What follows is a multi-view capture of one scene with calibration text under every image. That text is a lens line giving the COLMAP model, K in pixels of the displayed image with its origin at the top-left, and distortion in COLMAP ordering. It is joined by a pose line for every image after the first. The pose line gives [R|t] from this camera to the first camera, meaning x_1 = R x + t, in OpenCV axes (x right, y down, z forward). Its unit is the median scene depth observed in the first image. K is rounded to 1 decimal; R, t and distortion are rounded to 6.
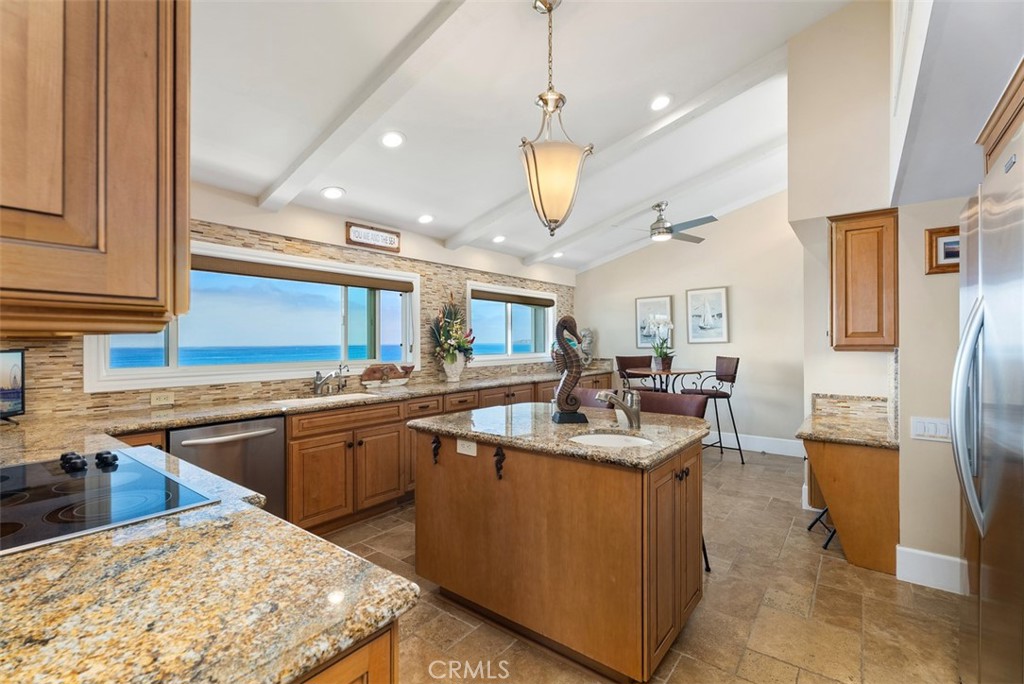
lens RADIAL K [[461.0, 0, 509.5], [0, 461.0, 336.9], [0, 0, 1]] dist [-0.001756, -0.000150]
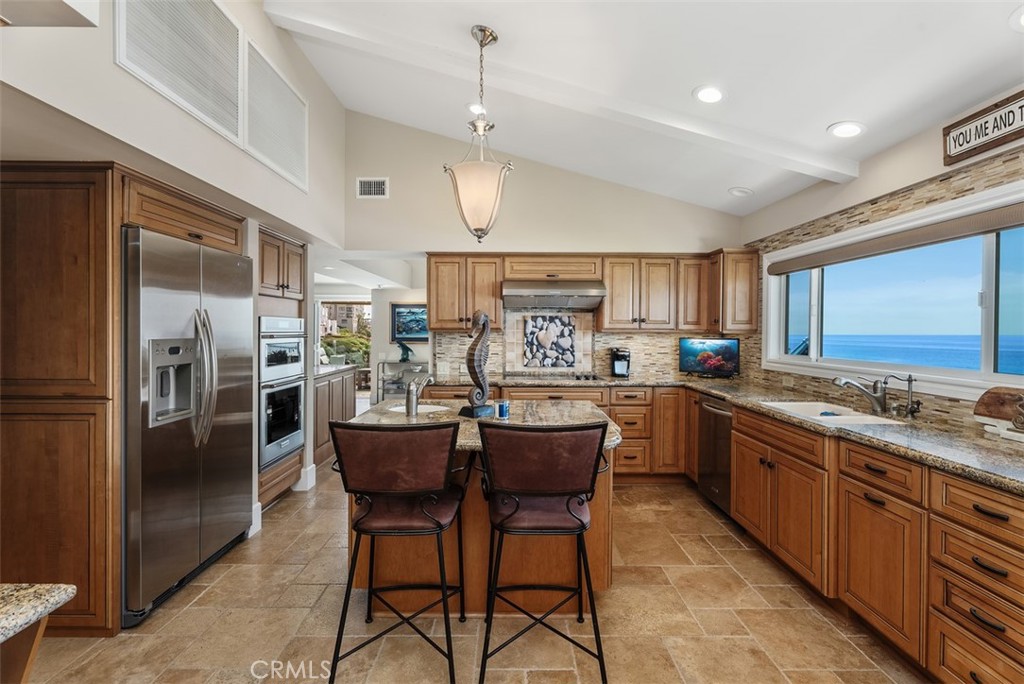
lens RADIAL K [[461.0, 0, 509.5], [0, 461.0, 336.9], [0, 0, 1]] dist [-0.001756, -0.000150]
pose [[-0.791549, 0.004969, -0.611086, 0.494591], [-0.000901, 0.999956, 0.009298, 0.004942], [0.611105, 0.007910, -0.791510, 1.308196]]
